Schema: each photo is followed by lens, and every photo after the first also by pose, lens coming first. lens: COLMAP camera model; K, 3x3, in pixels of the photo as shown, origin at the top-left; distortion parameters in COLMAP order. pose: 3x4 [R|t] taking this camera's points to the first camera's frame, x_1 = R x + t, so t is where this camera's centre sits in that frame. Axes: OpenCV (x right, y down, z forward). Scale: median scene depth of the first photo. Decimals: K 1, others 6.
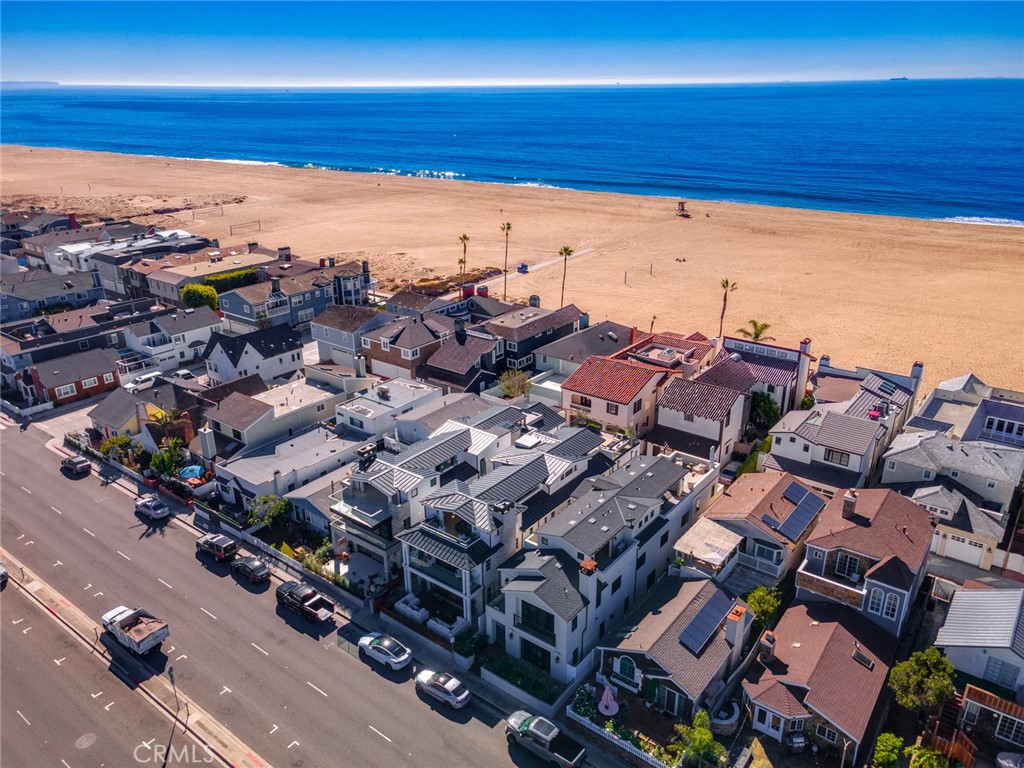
lens RADIAL K [[758.1, 0, 506.1], [0, 758.1, 383.3], [0, 0, 1]] dist [0.034999, 0.001330]
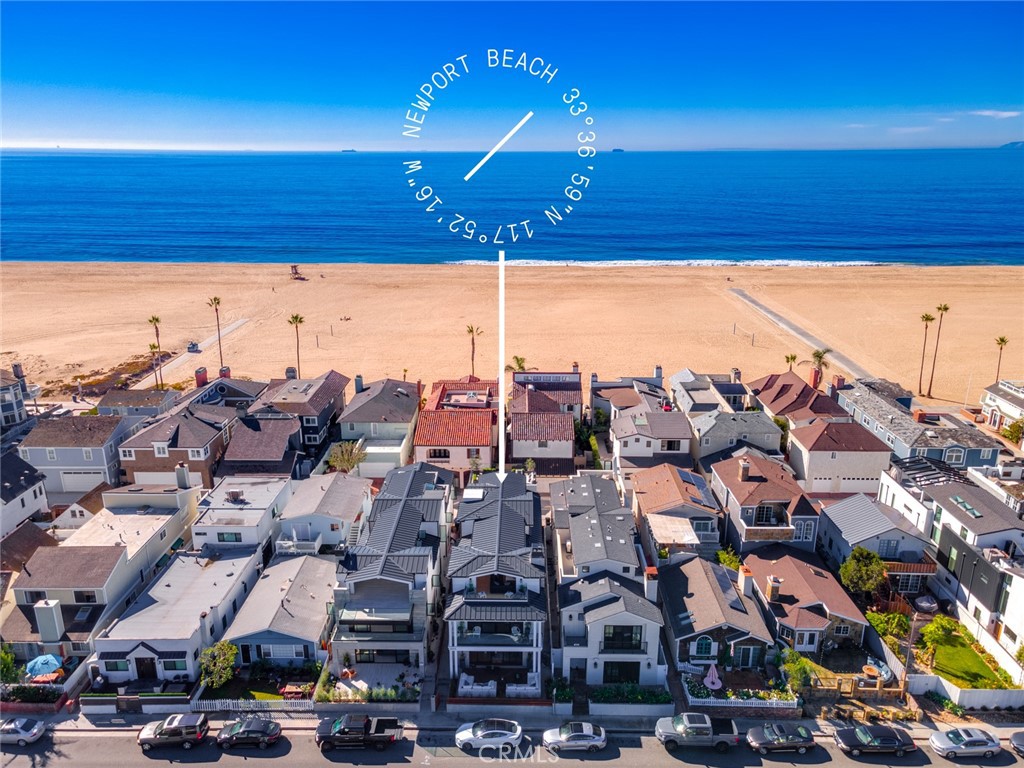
lens RADIAL K [[755.9, 0, 512.0], [0, 755.9, 384.0], [0, 0, 1]] dist [0.039268, 0.008814]
pose [[0.795691, -0.169696, 0.581446, -0.413909], [0.214561, 0.976673, -0.008576, -0.040273], [-0.566427, 0.131580, 0.813540, 0.108758]]
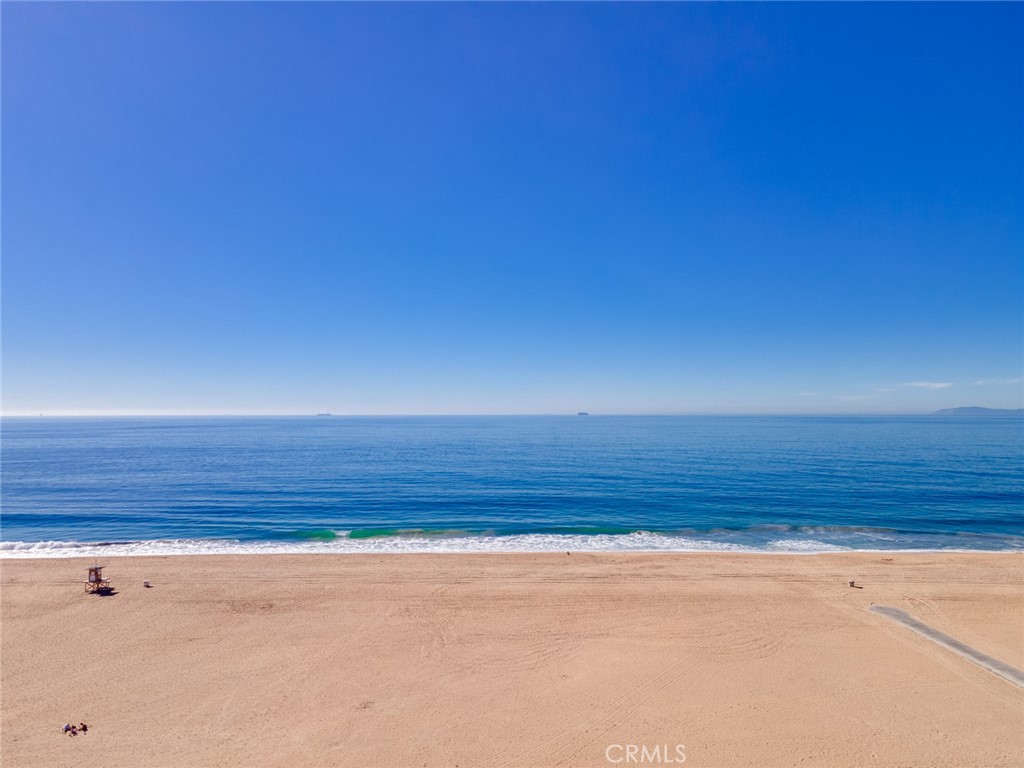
lens RADIAL K [[745.2, 0, 512.4], [0, 745.2, 392.1], [0, 0, 1]] dist [0.053516, 0.004738]
pose [[0.770659, 0.027498, 0.636655, 0.288245], [0.226821, 0.921803, -0.314376, -0.299373], [-0.595514, 0.386683, 0.704158, 0.991572]]
